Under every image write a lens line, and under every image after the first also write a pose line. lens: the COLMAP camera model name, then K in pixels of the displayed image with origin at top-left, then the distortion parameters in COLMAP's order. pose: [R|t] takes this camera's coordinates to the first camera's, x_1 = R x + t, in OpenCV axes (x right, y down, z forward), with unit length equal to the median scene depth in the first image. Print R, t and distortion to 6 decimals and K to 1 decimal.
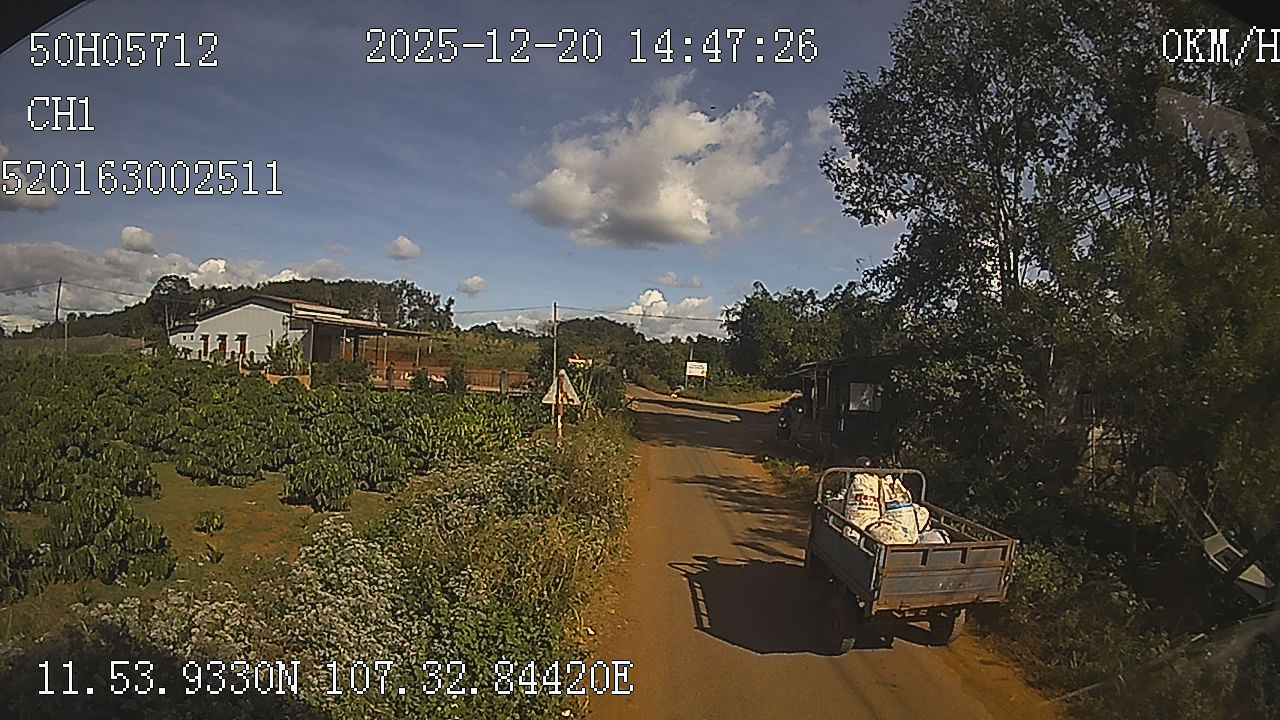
lens RADIAL K [[903.0, 0, 565.5], [0, 903.0, 356.0], [0, 0, 1]] dist [-0.332269, 0.078351]
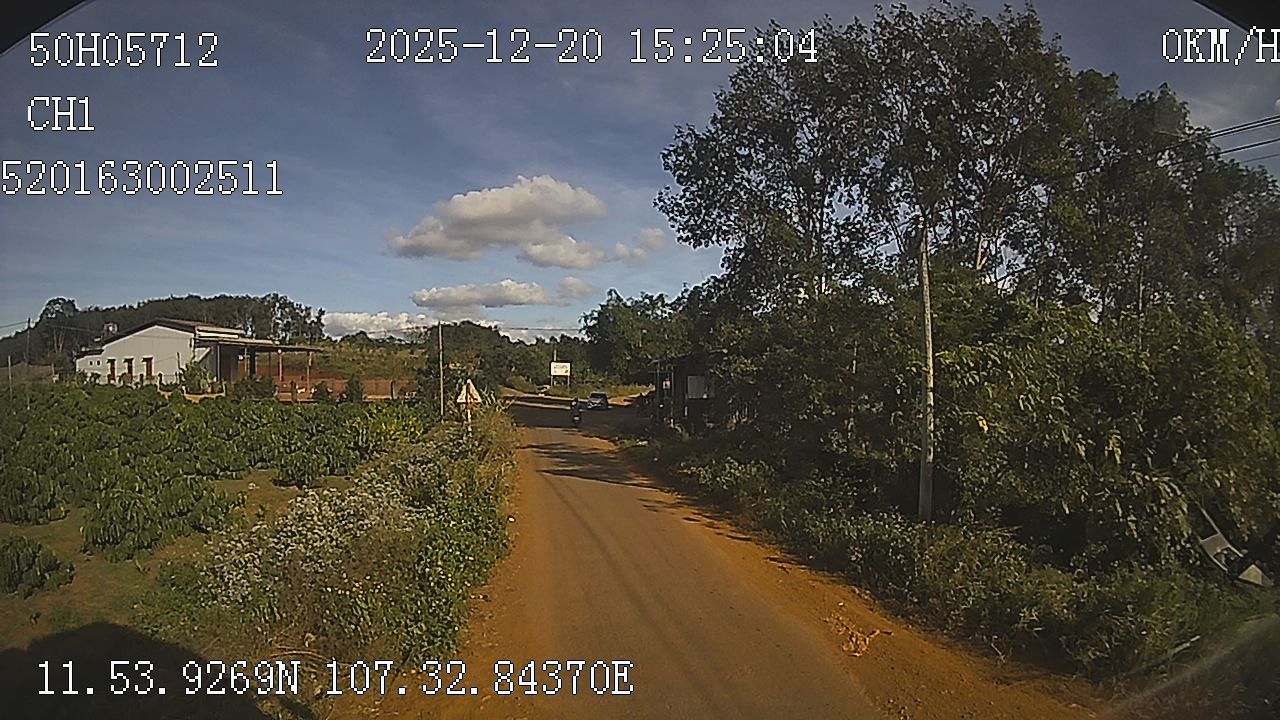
lens RADIAL K [[903.0, 0, 703.5], [0, 903.0, 363.5], [0, 0, 1]] dist [-0.332269, 0.078351]
pose [[0.953611, -0.047977, 0.297195, -0.012264], [0.044848, 0.998843, 0.017340, -0.003752], [-0.297684, -0.003207, 0.954659, -0.098811]]
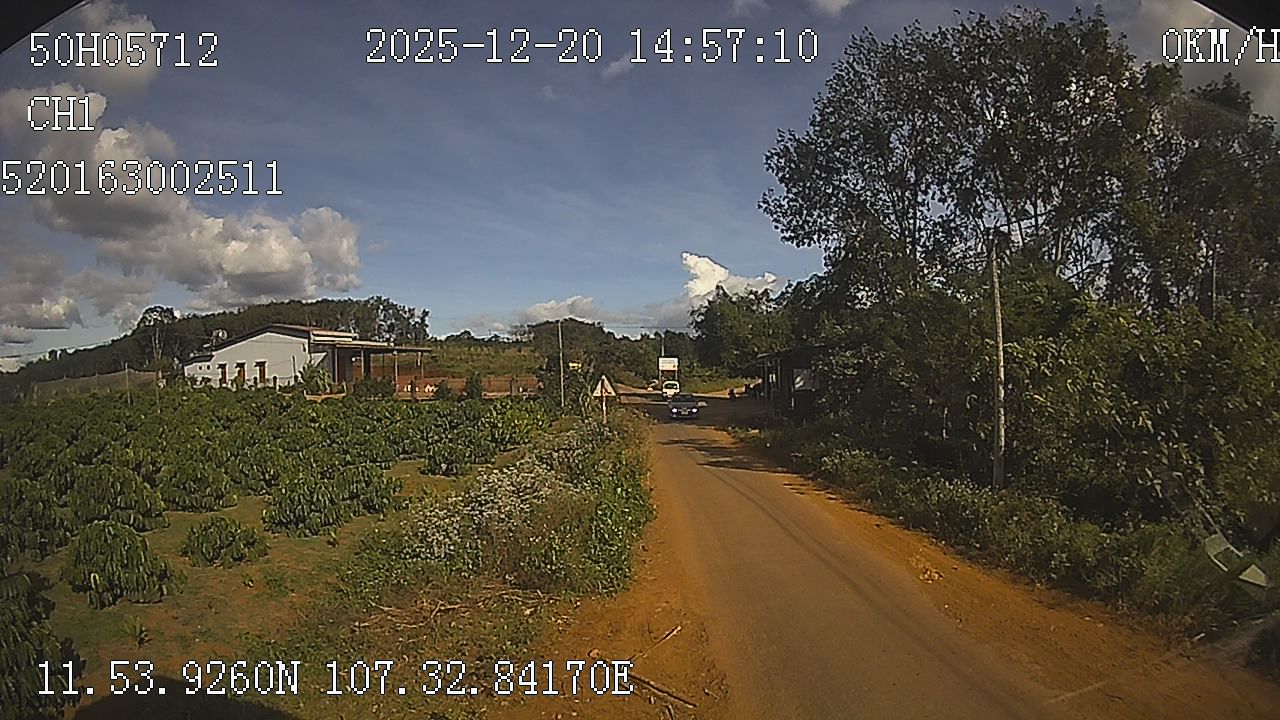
lens RADIAL K [[903.0, 0, 633.3], [0, 903.0, 370.5], [0, 0, 1]] dist [-0.332269, 0.078351]
pose [[0.991642, -0.068404, 0.109392, -0.024623], [0.066439, 0.997558, 0.021515, -0.005228], [-0.110597, -0.014067, 0.993766, -0.132643]]
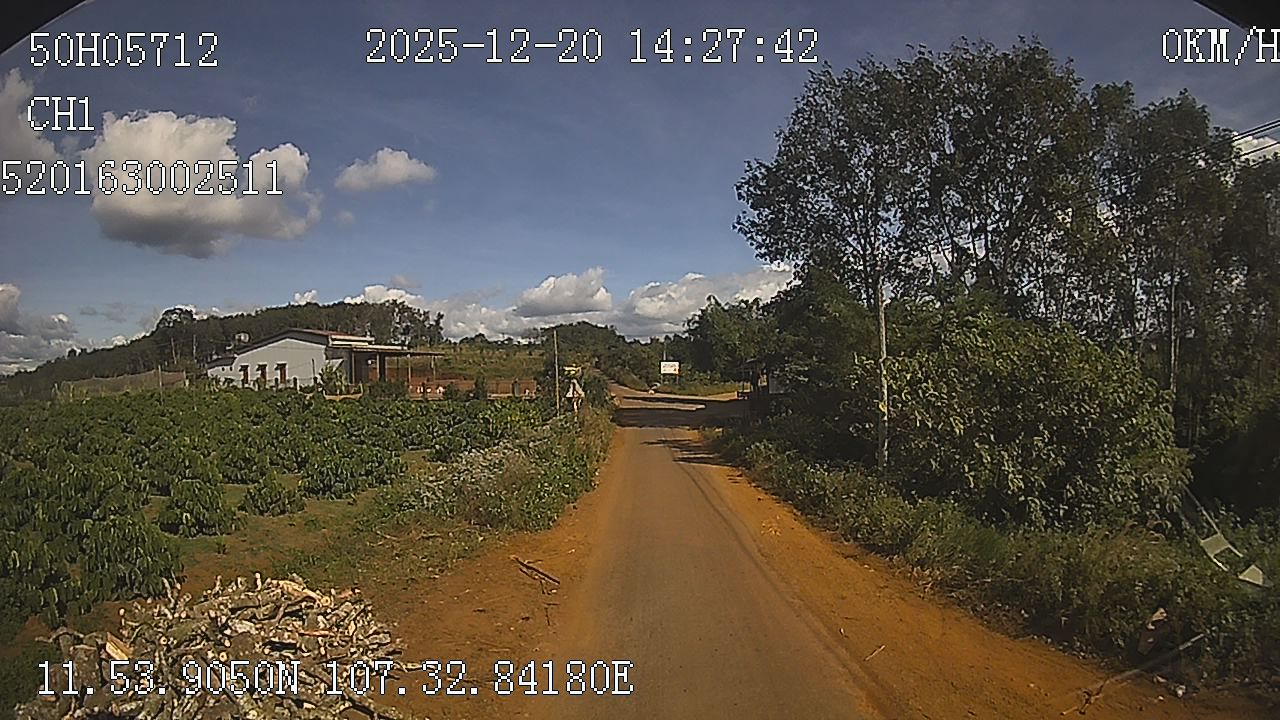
lens RADIAL K [[903.0, 0, 606.4], [0, 903.0, 359.5], [0, 0, 1]] dist [-0.332269, 0.078351]
pose [[0.995982, -0.063354, 0.063289, -0.010864], [0.063253, 0.997991, 0.003603, -0.006673], [-0.063390, 0.000415, 0.997989, -0.200609]]
